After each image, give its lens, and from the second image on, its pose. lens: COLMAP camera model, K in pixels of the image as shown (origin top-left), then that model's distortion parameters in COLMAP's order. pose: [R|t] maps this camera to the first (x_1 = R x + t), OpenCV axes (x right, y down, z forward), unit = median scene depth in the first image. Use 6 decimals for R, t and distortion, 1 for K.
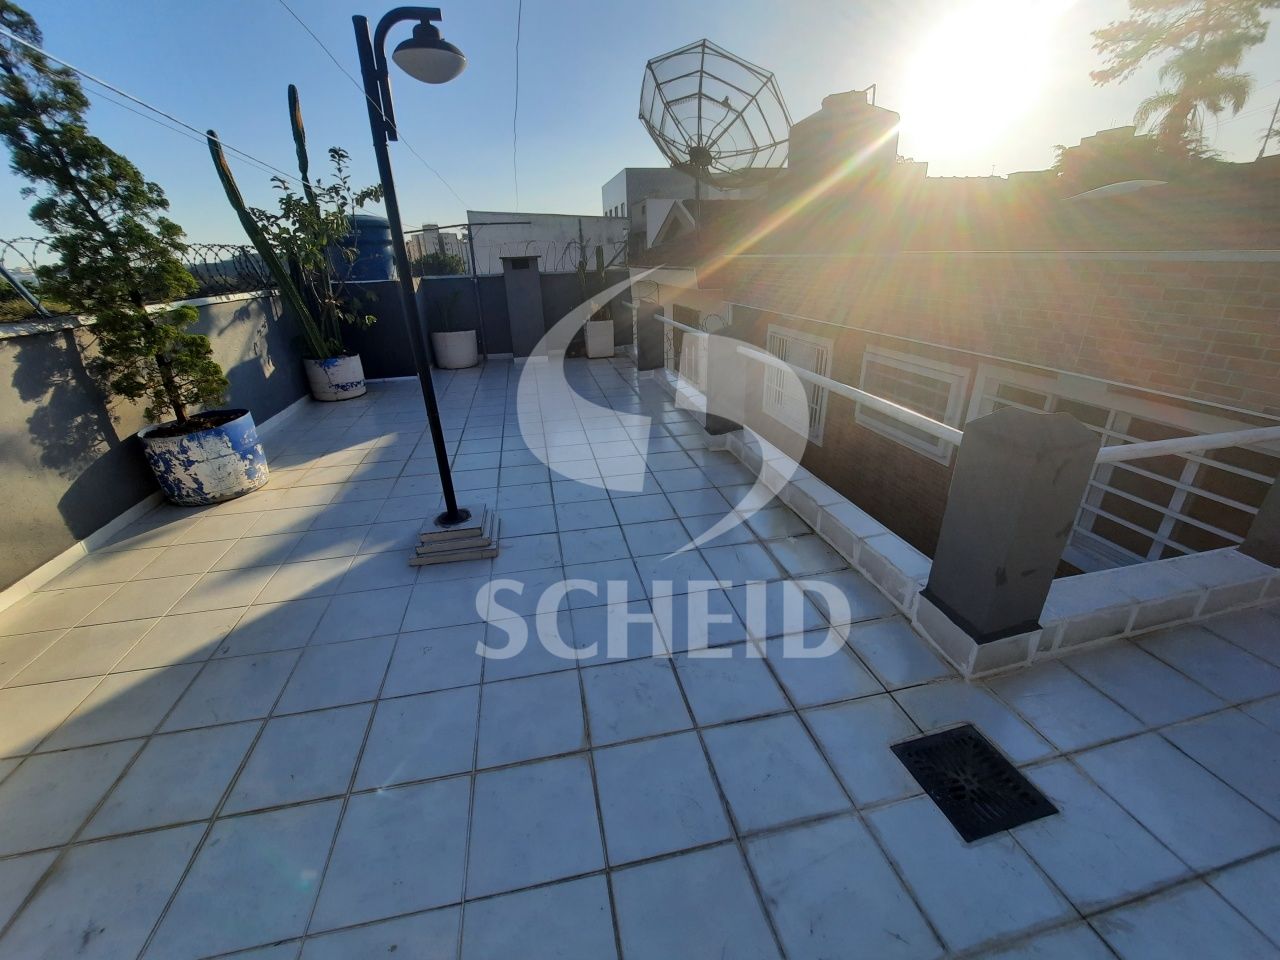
lens RADIAL K [[508.3, 0, 635.4], [0, 508.3, 478.3], [0, 0, 1]] dist [-0.019289, -0.000116]
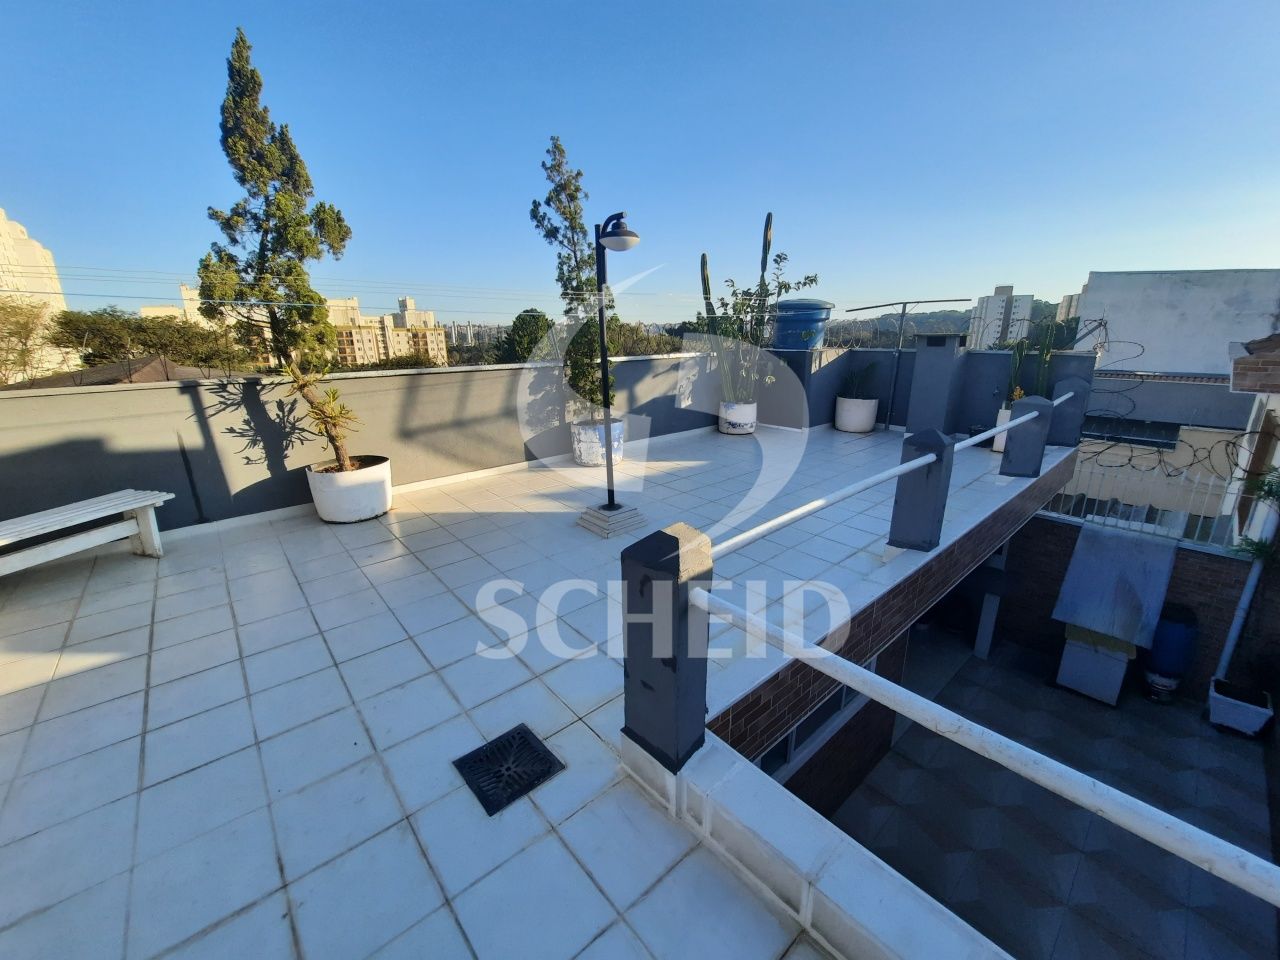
lens RADIAL K [[508.3, 0, 635.4], [0, 508.3, 478.3], [0, 0, 1]] dist [-0.019289, -0.000116]
pose [[0.479220, 0.266209, -0.836350, 0.930559], [-0.351825, 0.931251, 0.094824, -0.174141], [0.804094, 0.248807, 0.539933, 0.209383]]
